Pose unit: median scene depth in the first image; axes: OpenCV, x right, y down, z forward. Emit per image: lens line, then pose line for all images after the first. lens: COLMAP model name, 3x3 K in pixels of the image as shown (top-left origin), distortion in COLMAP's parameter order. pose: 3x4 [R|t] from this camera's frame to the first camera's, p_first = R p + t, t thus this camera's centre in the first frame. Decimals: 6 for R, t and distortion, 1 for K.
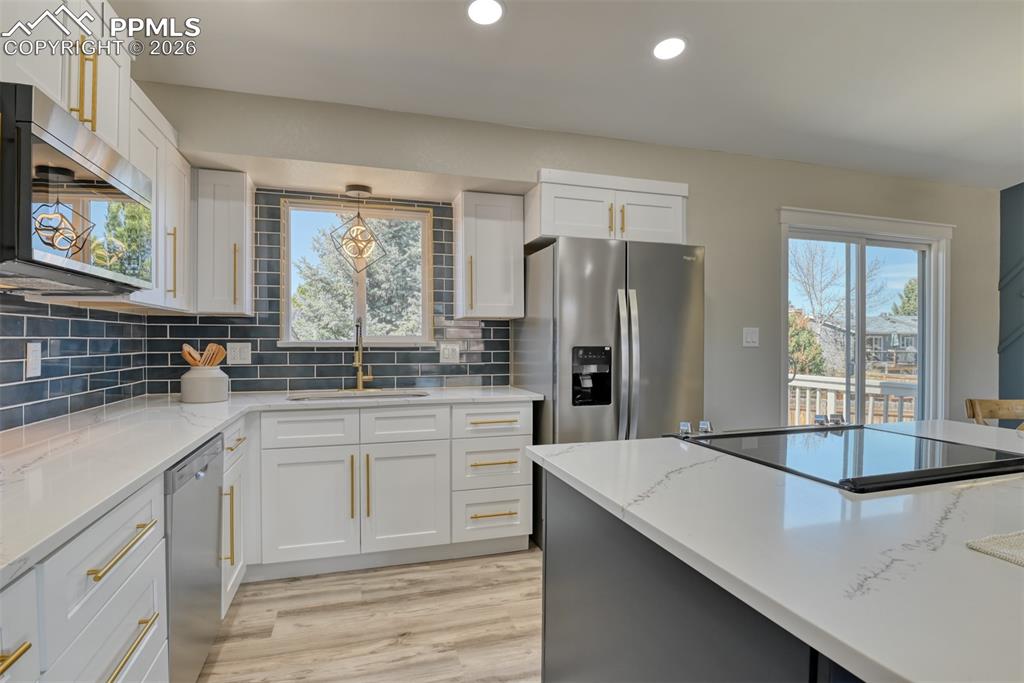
lens RADIAL K [[505.3, 0, 514.4], [0, 505.3, 346.3], [0, 0, 1]] dist [-0.030685, -0.000412]
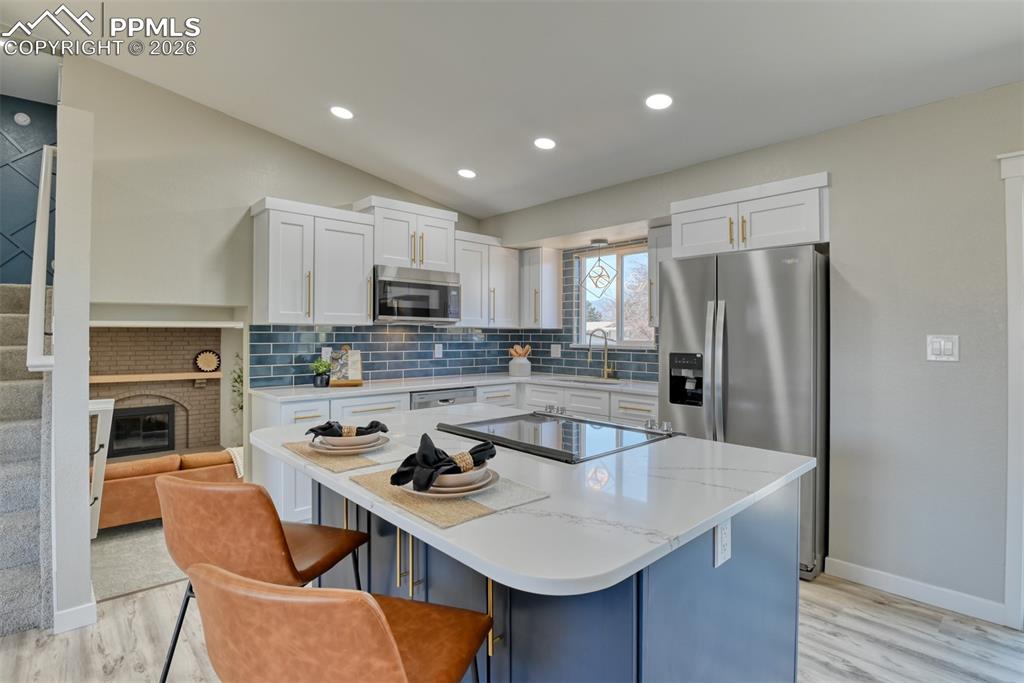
lens RADIAL K [[508.2, 0, 516.8], [0, 508.2, 334.2], [0, 0, 1]] dist [-0.022723, -0.001388]
pose [[0.437113, -0.002574, -0.899403, 0.943266], [-0.015684, 0.999822, -0.010484, -0.022444], [0.899270, 0.018689, 0.436995, 0.141280]]
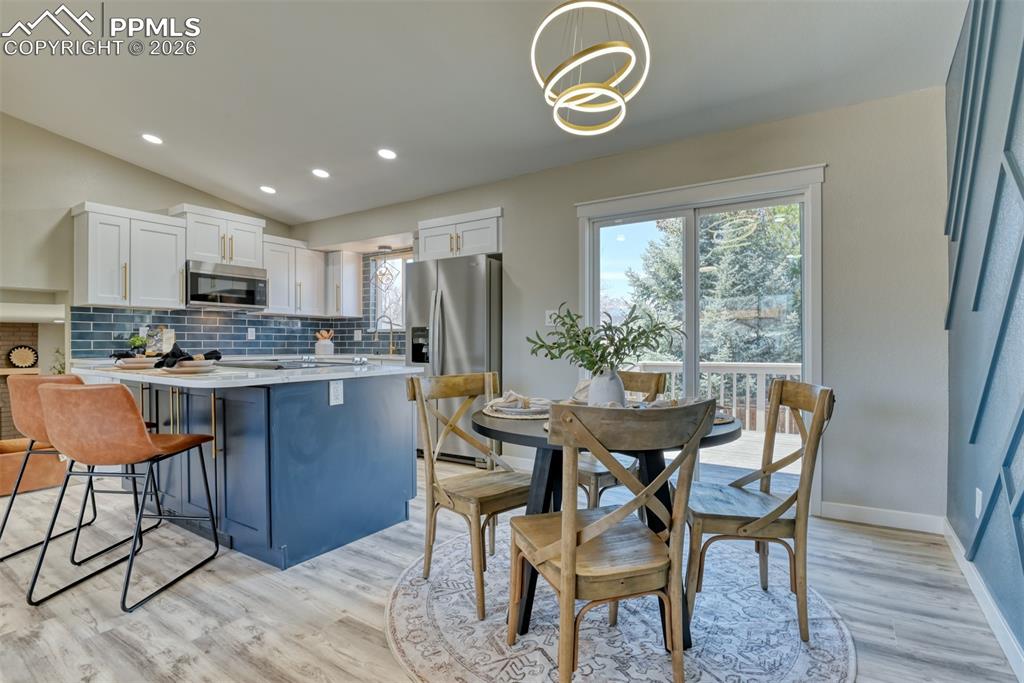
lens RADIAL K [[505.3, 0, 514.4], [0, 505.3, 346.3], [0, 0, 1]] dist [-0.030685, -0.000412]
pose [[0.642349, 0.003202, -0.766406, 1.492498], [-0.009420, 0.999949, -0.003718, 0.061942], [0.766354, 0.009608, 0.642346, 0.163565]]
